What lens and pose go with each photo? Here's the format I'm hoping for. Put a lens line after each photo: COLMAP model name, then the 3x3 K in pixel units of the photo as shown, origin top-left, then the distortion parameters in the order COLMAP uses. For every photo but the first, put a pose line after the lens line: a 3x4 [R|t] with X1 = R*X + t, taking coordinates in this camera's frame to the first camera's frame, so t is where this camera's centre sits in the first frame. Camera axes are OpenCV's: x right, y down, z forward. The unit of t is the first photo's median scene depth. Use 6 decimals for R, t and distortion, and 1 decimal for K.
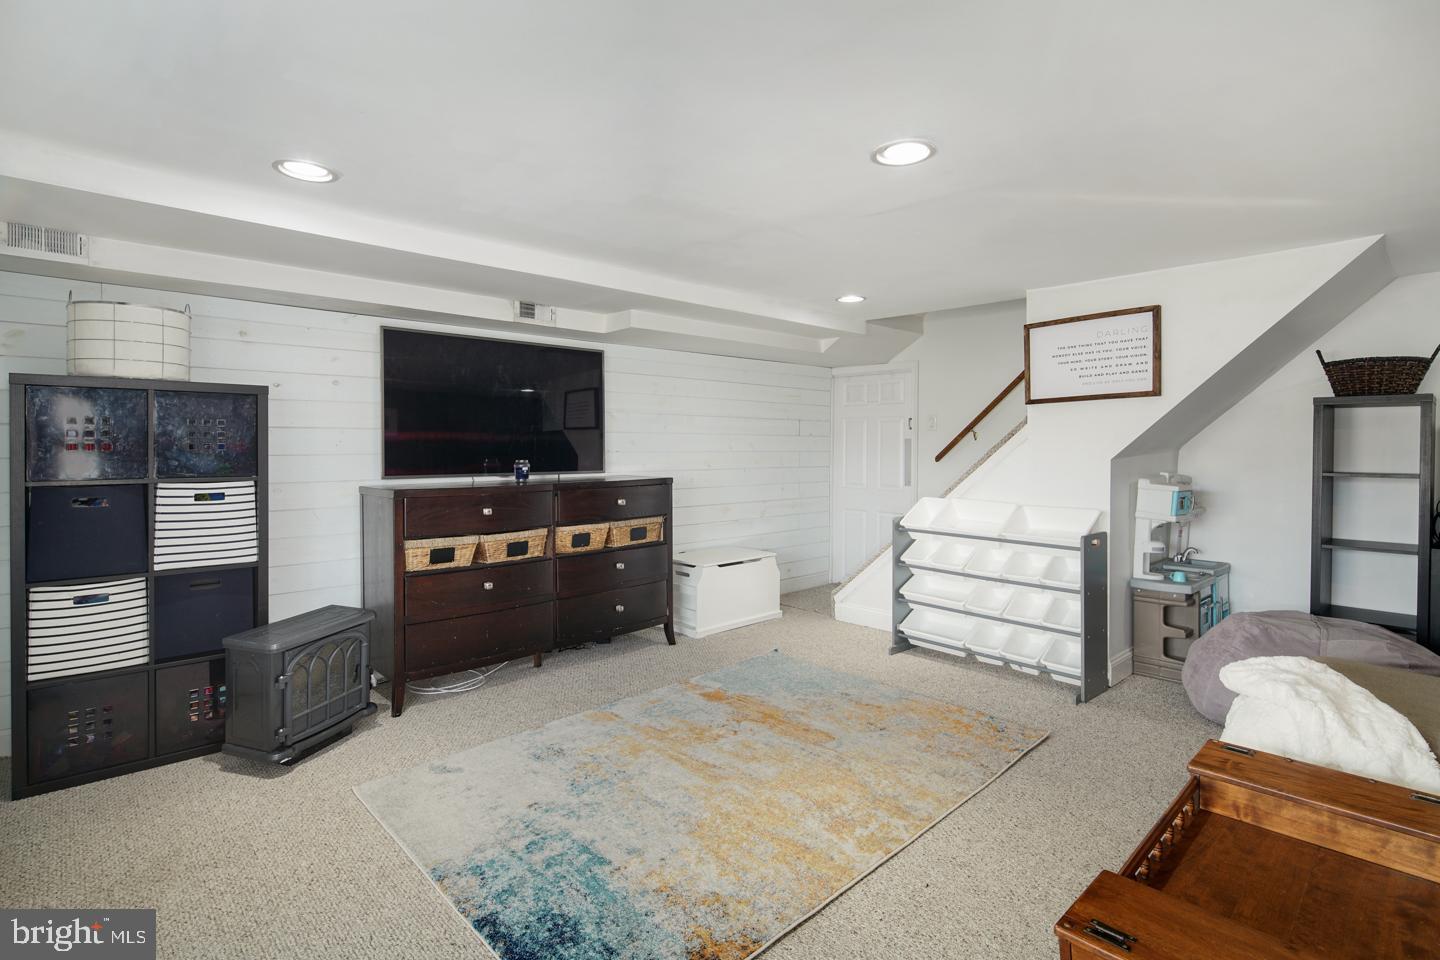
lens RADIAL K [[702.6, 0, 700.6], [0, 702.6, 446.7], [0, 0, 1]] dist [0.001258, -0.000371]
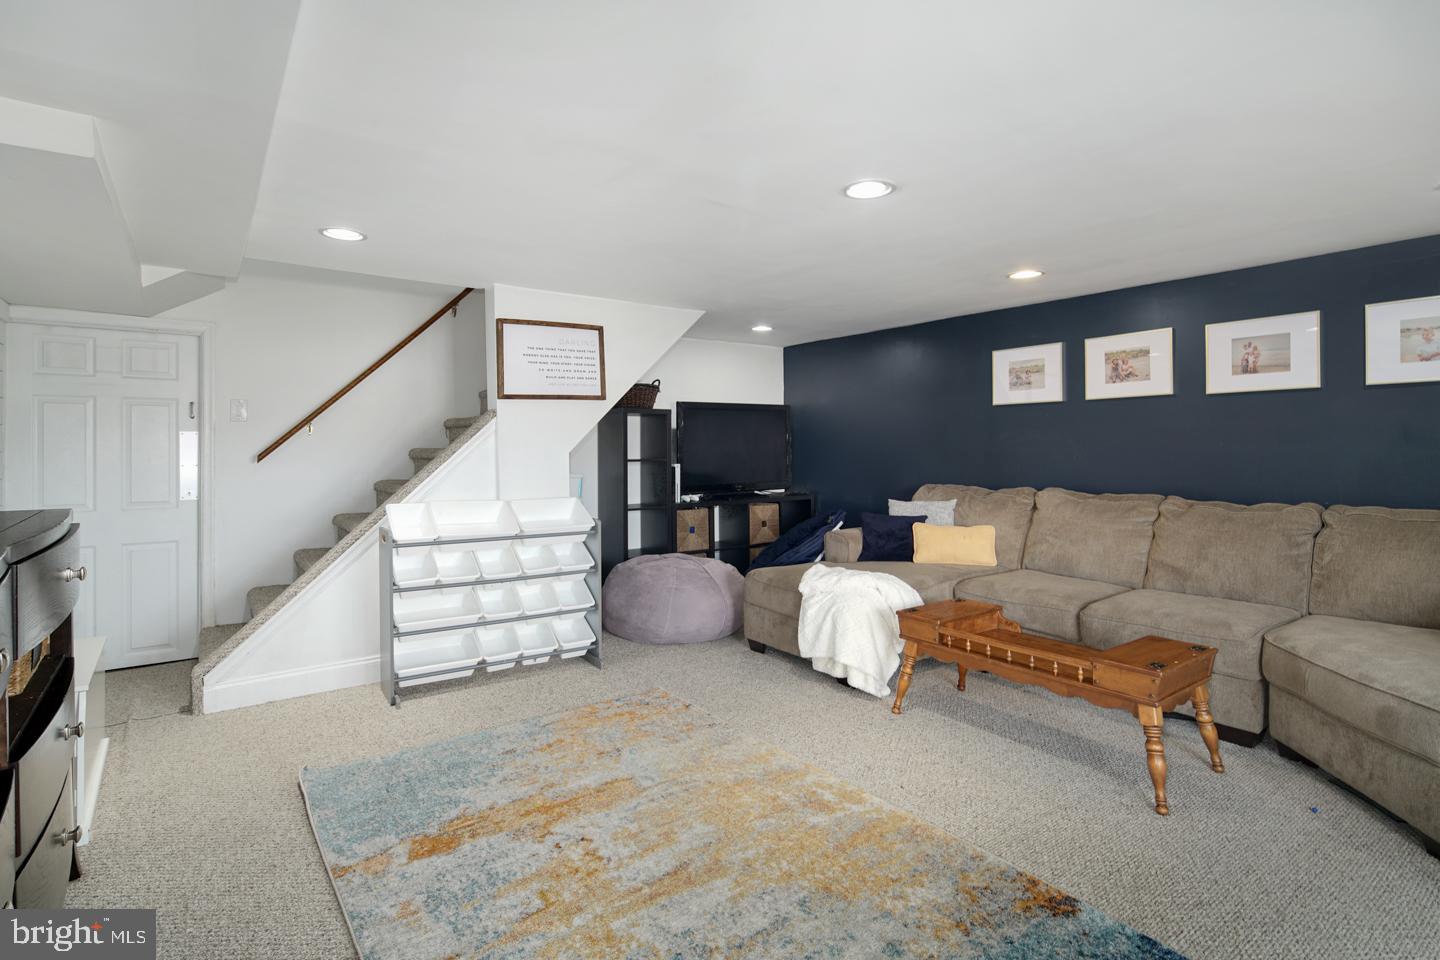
lens RADIAL K [[702.6, 0, 700.6], [0, 702.6, 446.7], [0, 0, 1]] dist [0.001258, -0.000371]
pose [[0.124153, -0.003959, 0.992255, -0.566867], [0.004988, 0.999982, 0.003365, 0.006169], [-0.992251, 0.004532, 0.124171, 0.702378]]
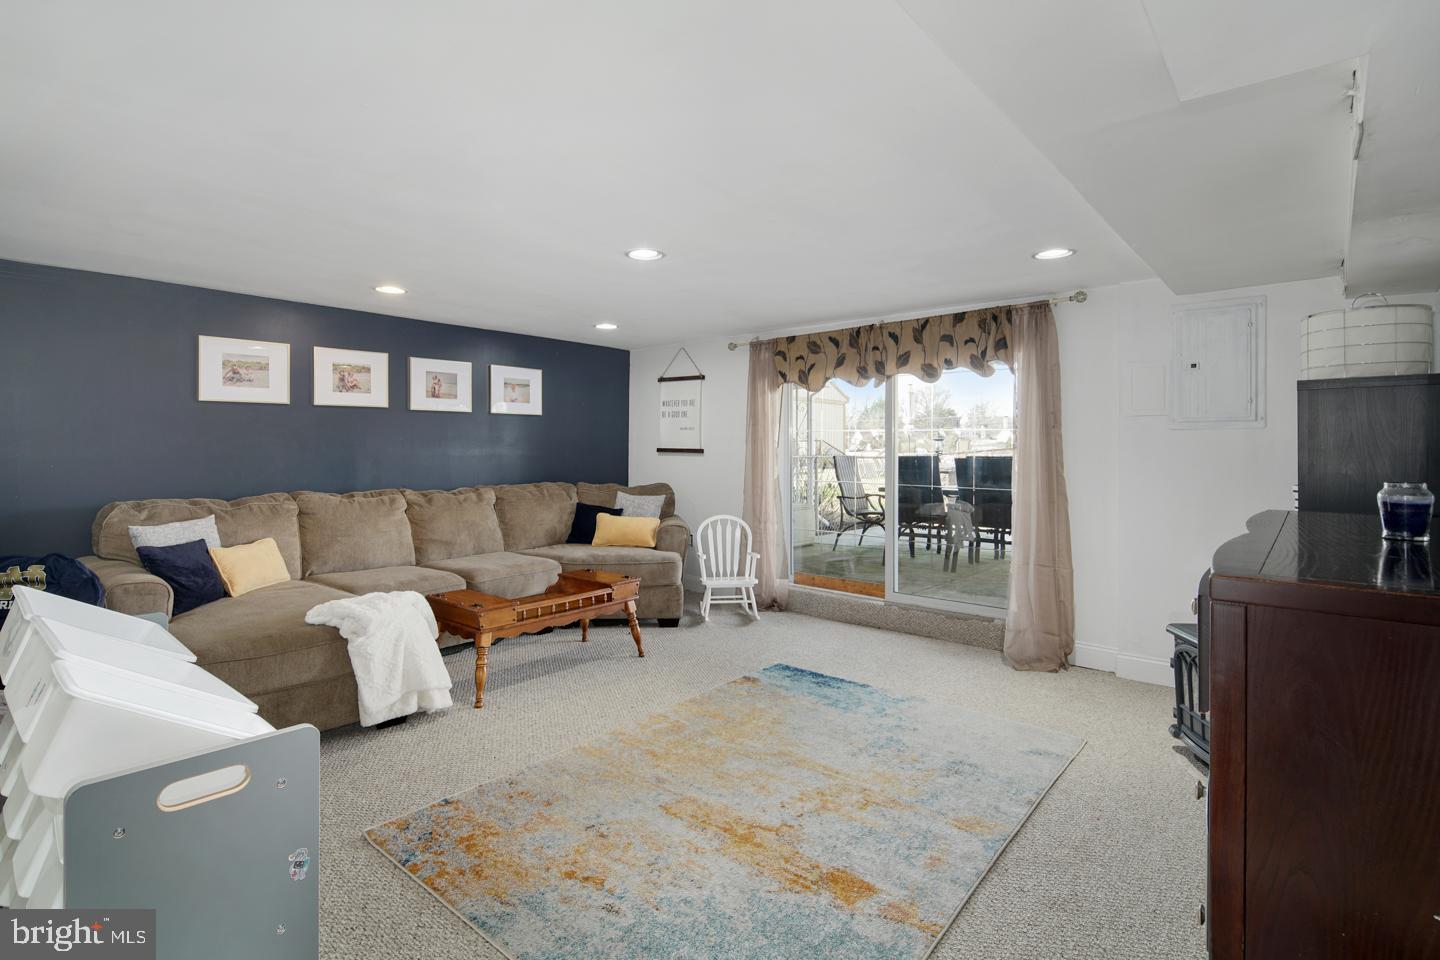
lens RADIAL K [[702.6, 0, 700.6], [0, 702.6, 446.7], [0, 0, 1]] dist [0.001258, -0.000371]
pose [[-0.993729, -0.008053, -0.111522, 0.207373], [-0.008398, 0.999961, 0.002619, -0.001395], [0.111496, 0.003539, -0.993759, 1.575100]]
